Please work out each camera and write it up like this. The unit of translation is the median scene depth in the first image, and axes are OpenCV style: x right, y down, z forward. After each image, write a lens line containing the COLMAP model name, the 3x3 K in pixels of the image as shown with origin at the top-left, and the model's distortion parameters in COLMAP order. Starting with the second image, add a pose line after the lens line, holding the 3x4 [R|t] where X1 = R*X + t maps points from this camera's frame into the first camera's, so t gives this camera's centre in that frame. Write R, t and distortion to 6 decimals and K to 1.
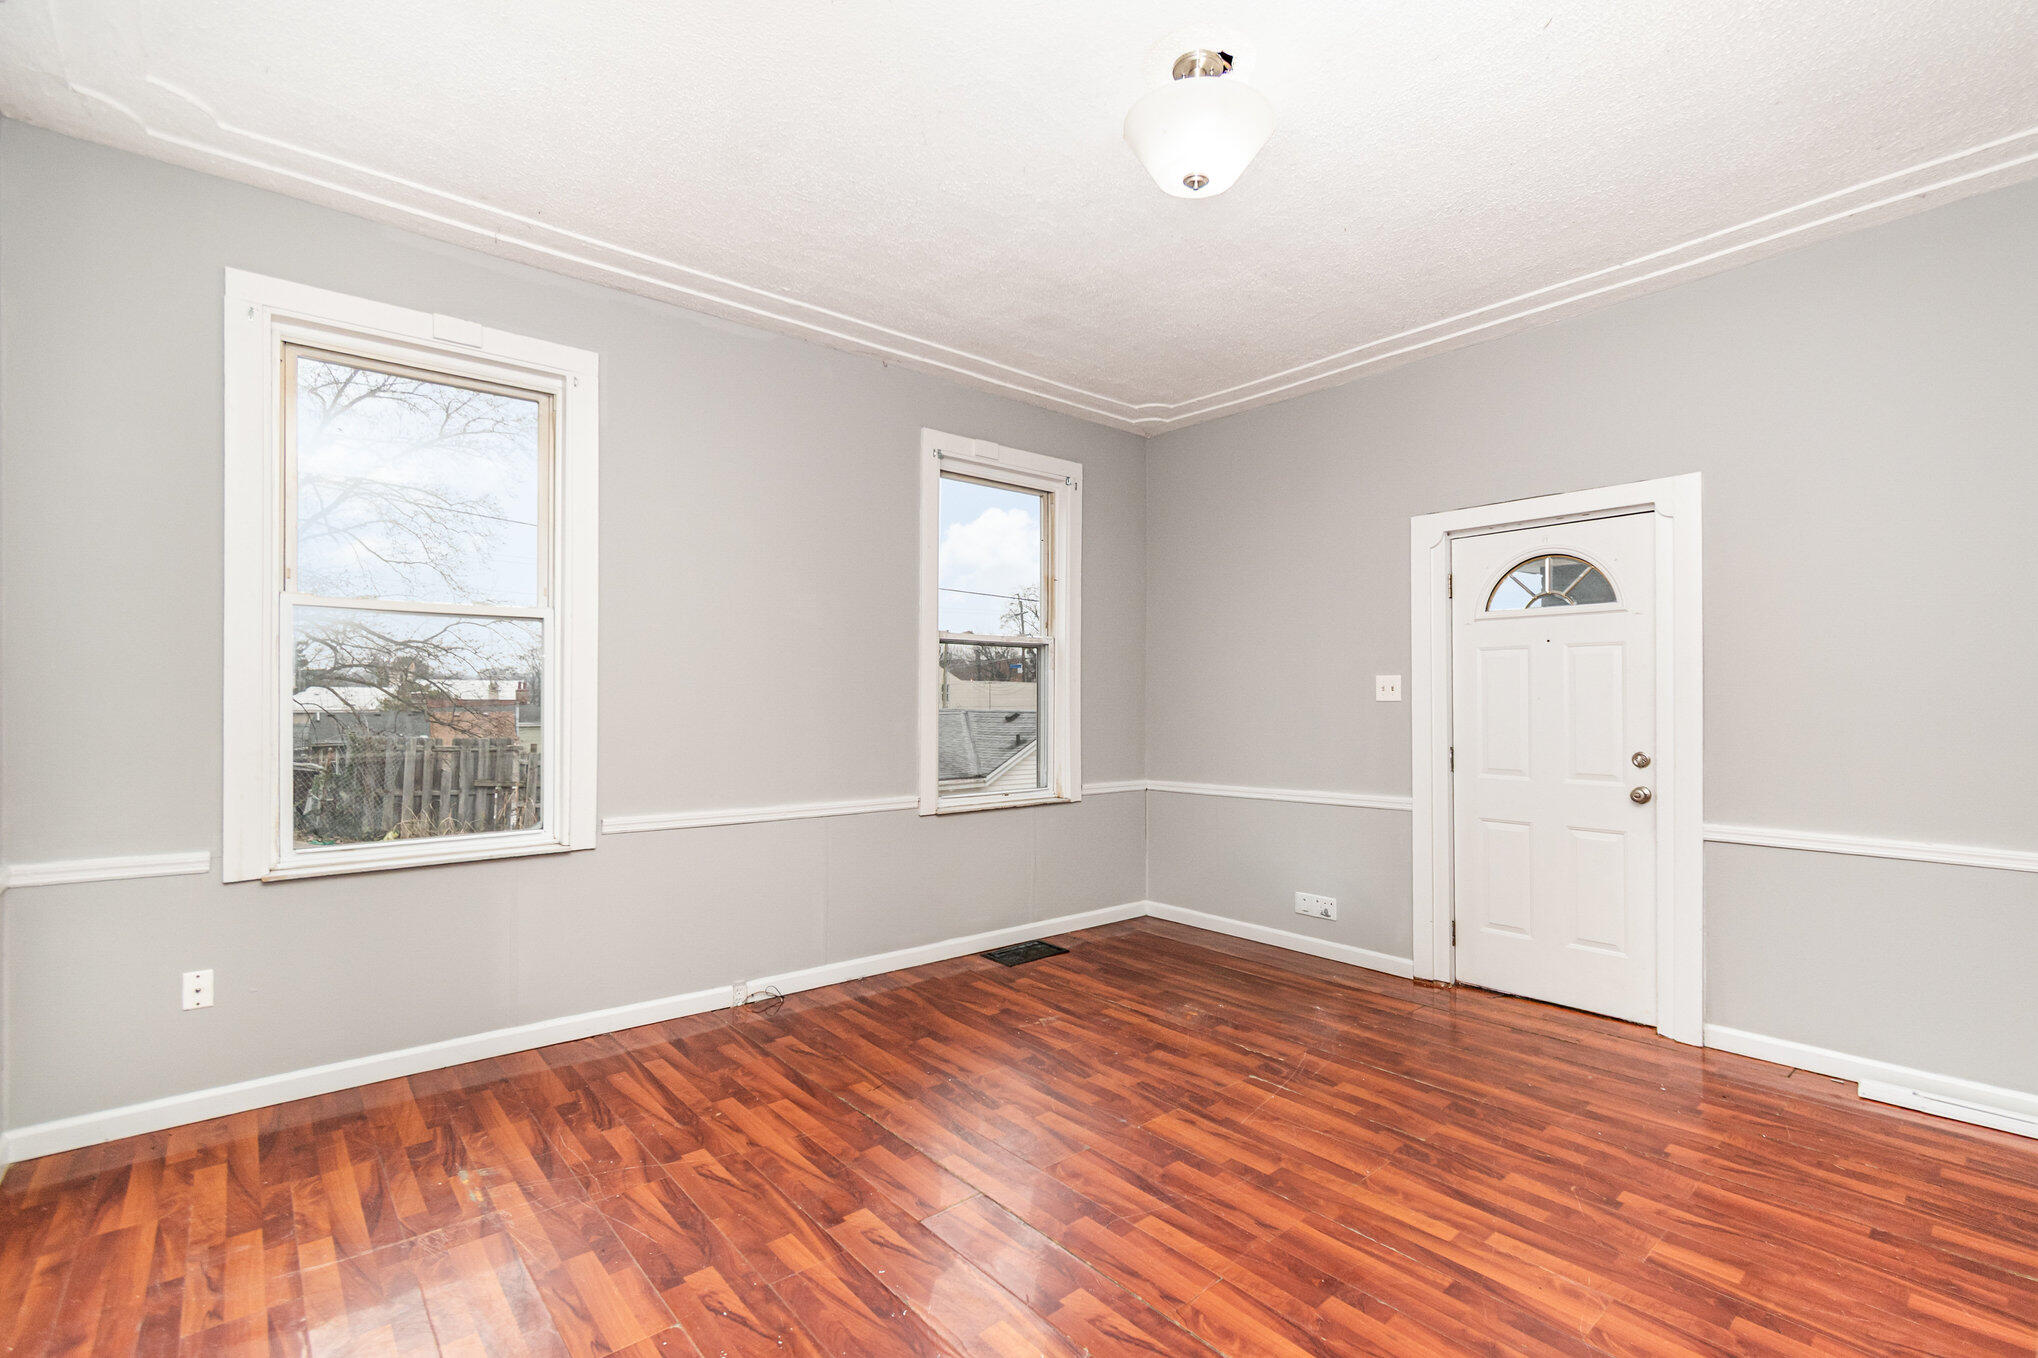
lens RADIAL K [[904.6, 0, 1039.4], [0, 904.6, 680.5], [0, 0, 1]] dist [0.000827, -0.000590]
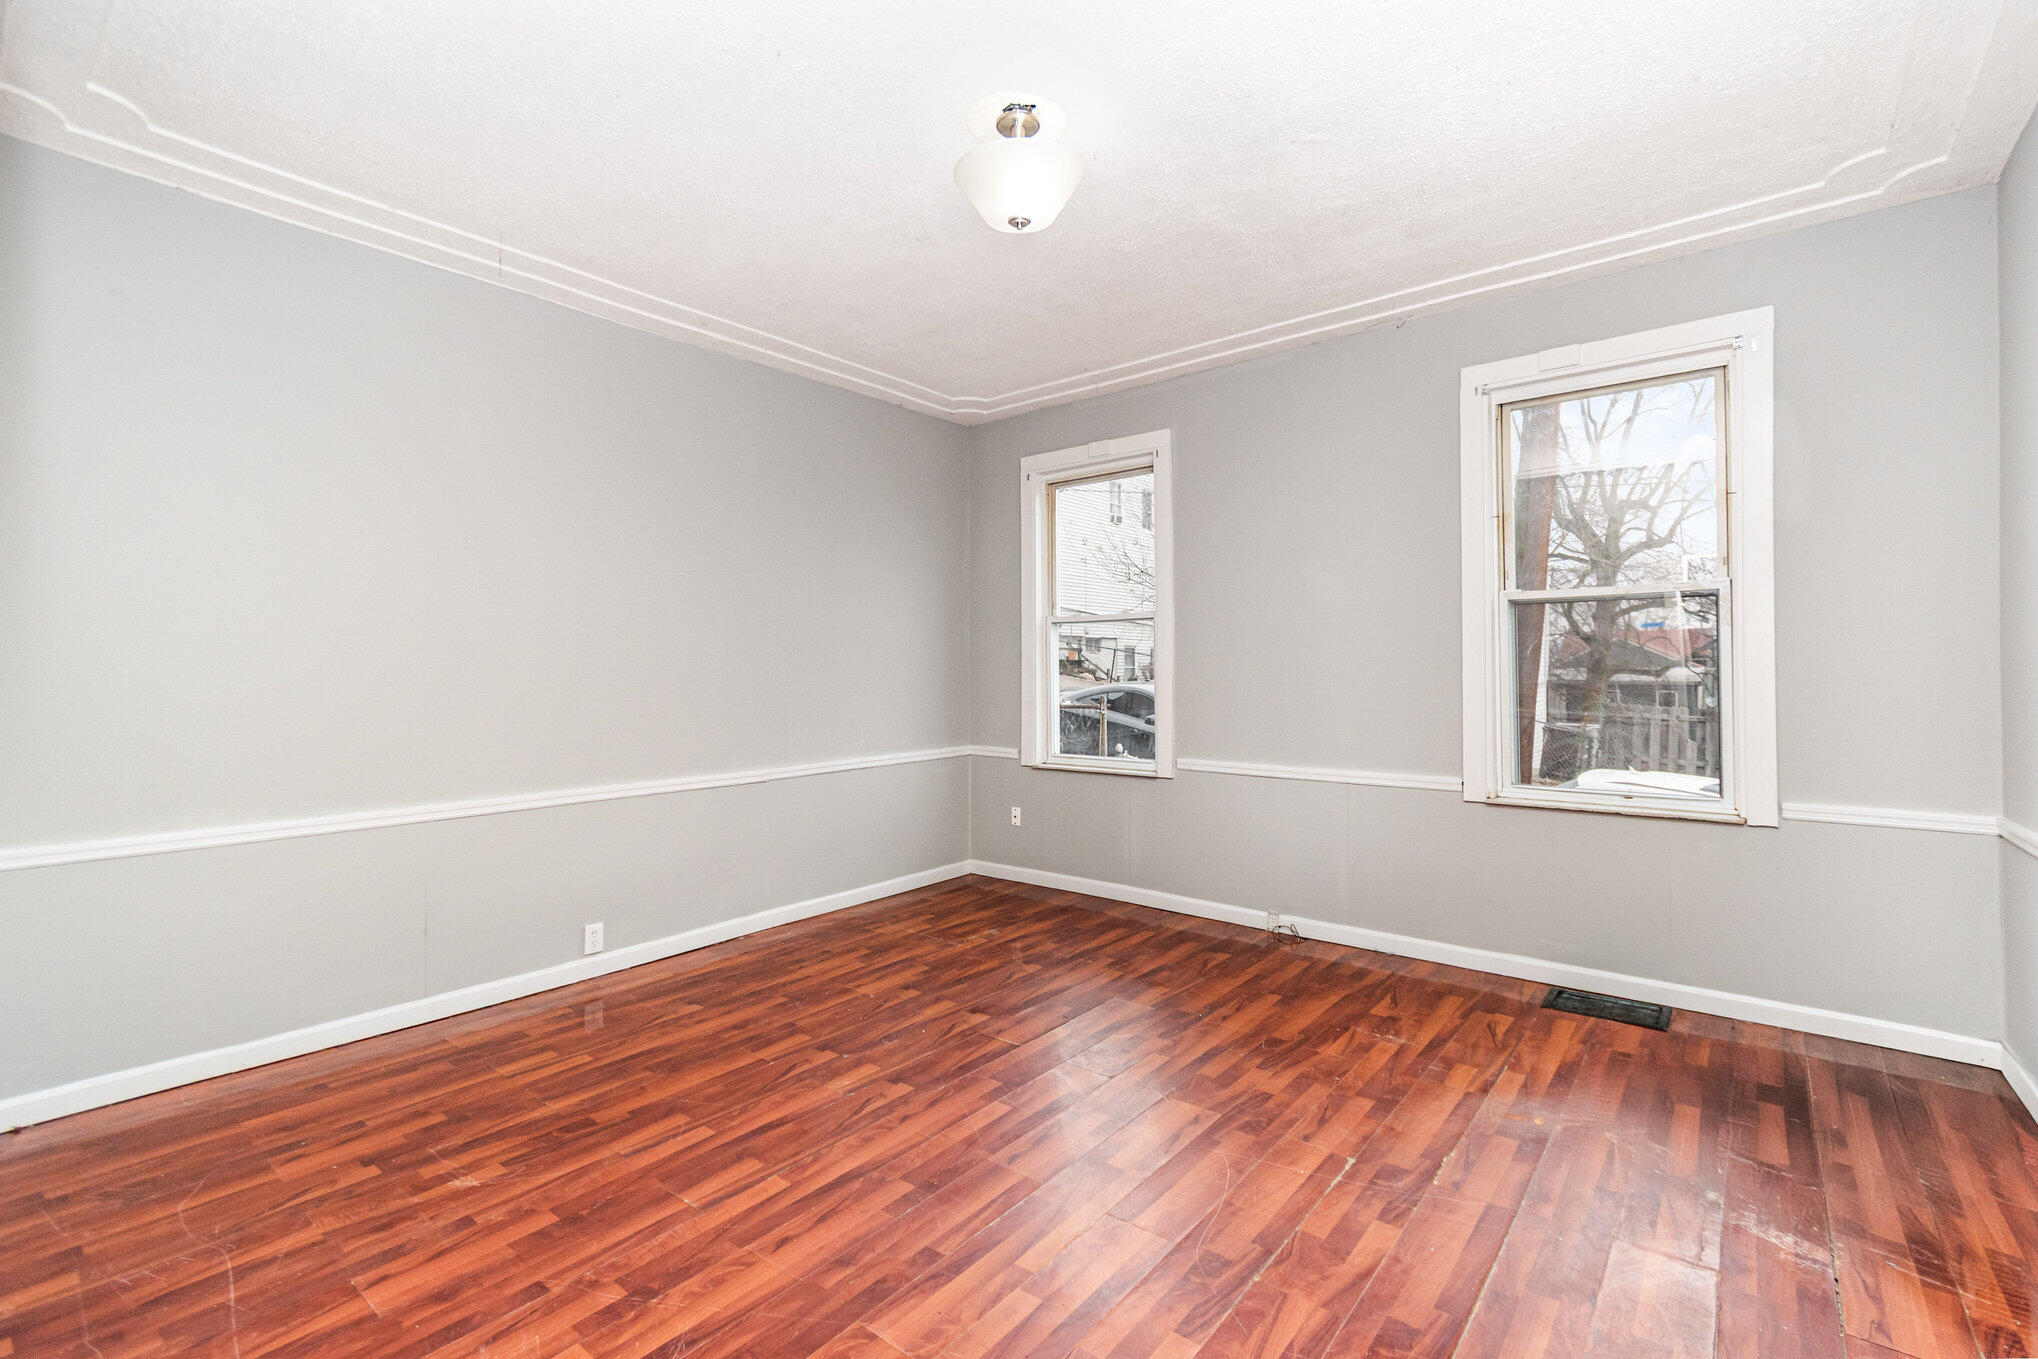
lens RADIAL K [[904.6, 0, 1039.4], [0, 904.6, 681.0], [0, 0, 1]] dist [0.000827, -0.000590]
pose [[0.185087, 0.008431, -0.982686, 1.069490], [0.025936, 0.999573, 0.013460, 0.012624], [0.982380, -0.027978, 0.184789, 0.687442]]
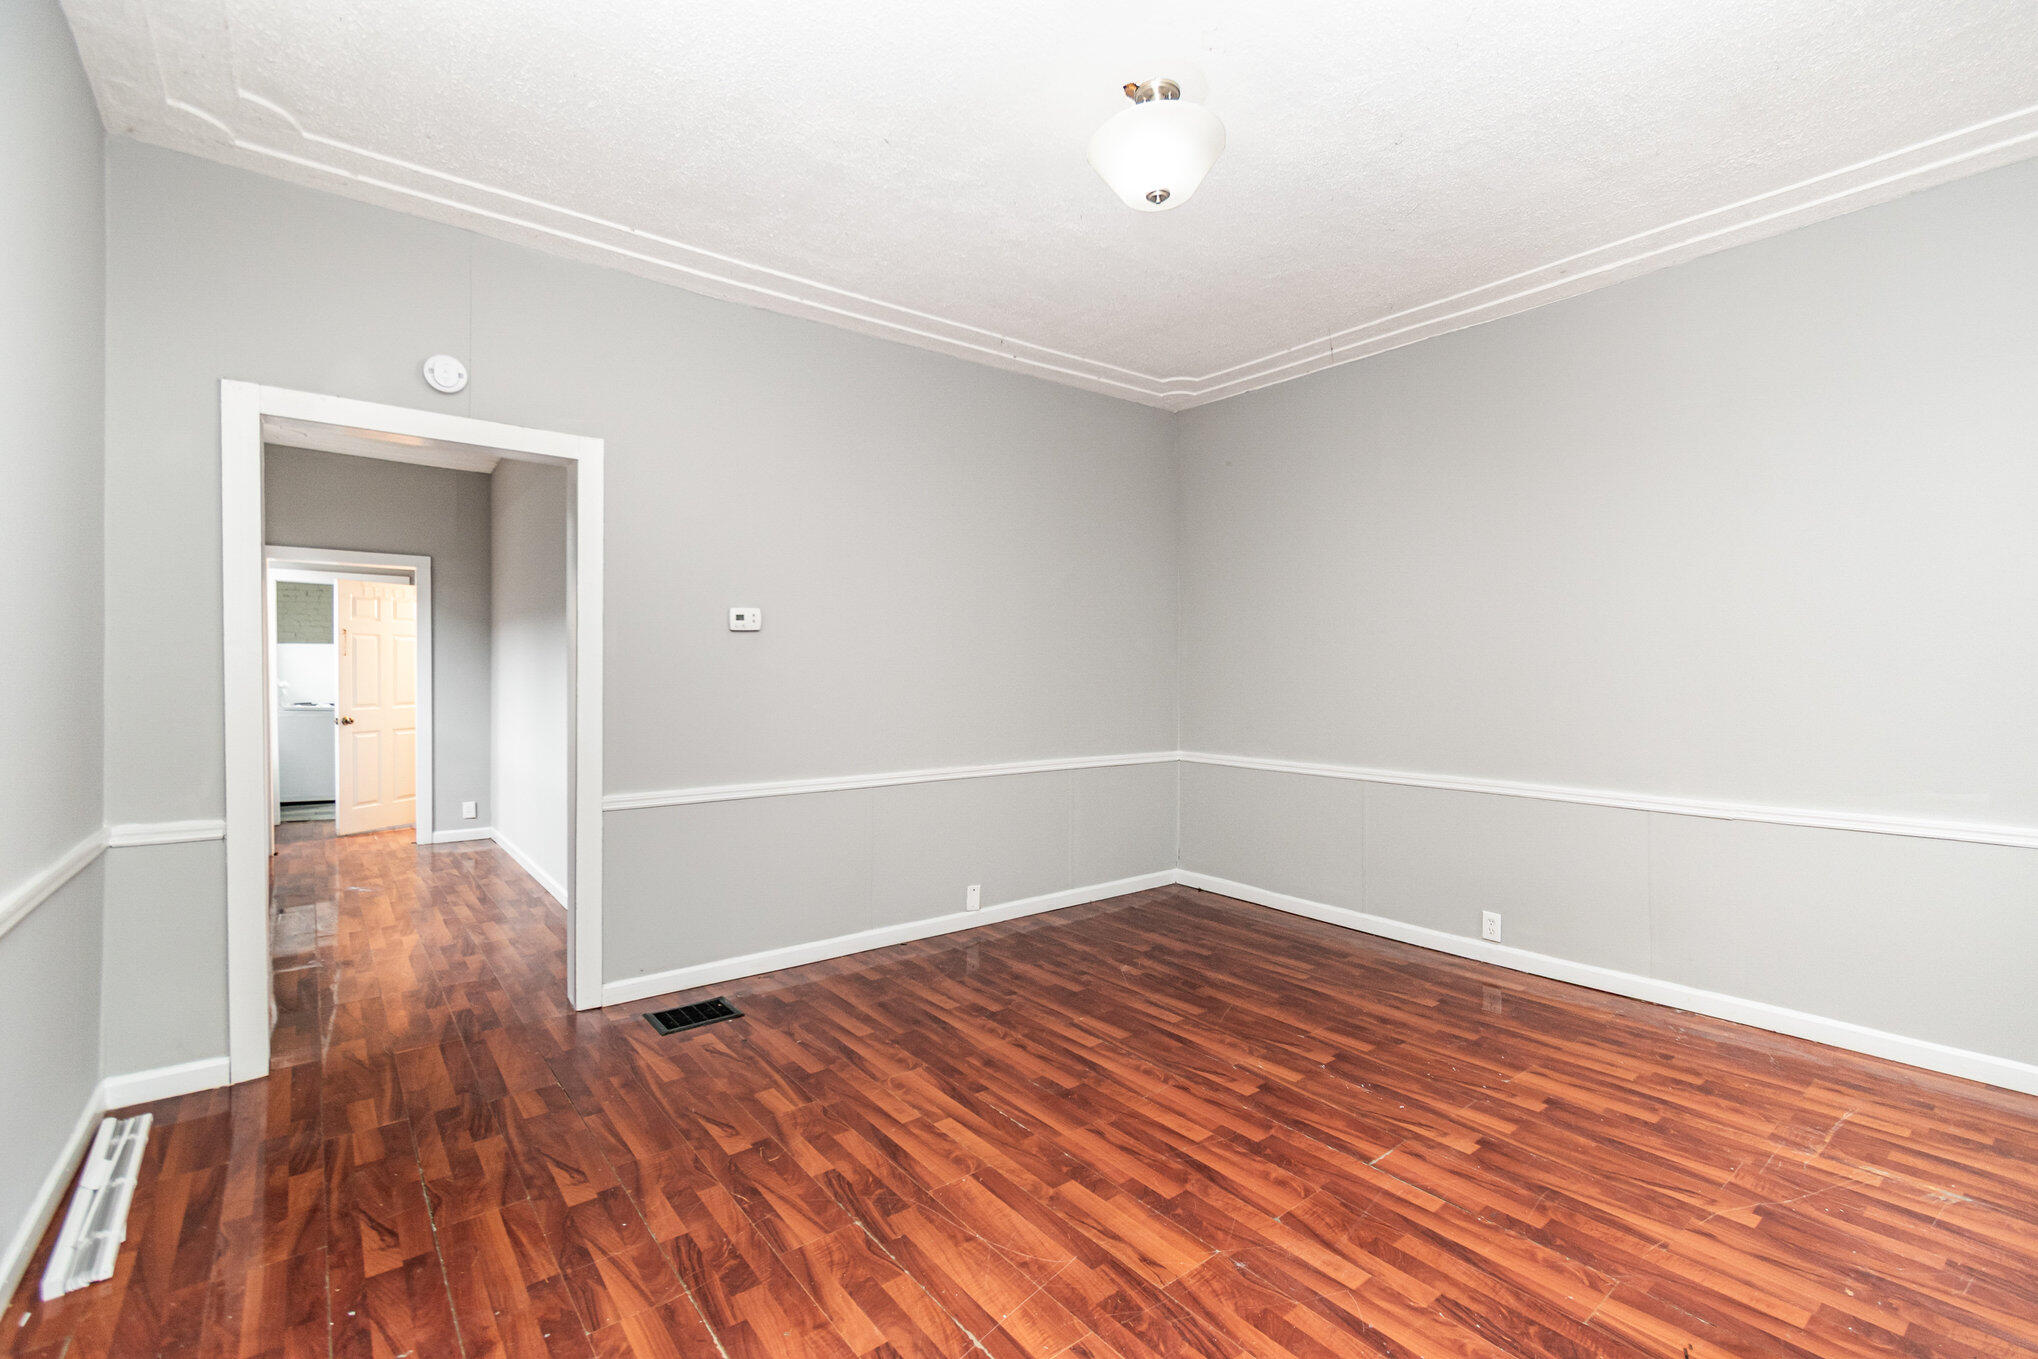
lens RADIAL K [[904.6, 0, 1039.4], [0, 904.6, 681.0], [0, 0, 1]] dist [0.000827, -0.000590]
pose [[-0.999340, -0.003500, 0.036167, 0.229553], [-0.003726, 0.999974, -0.006191, 0.032689], [-0.036145, -0.006322, -0.999327, 1.742862]]
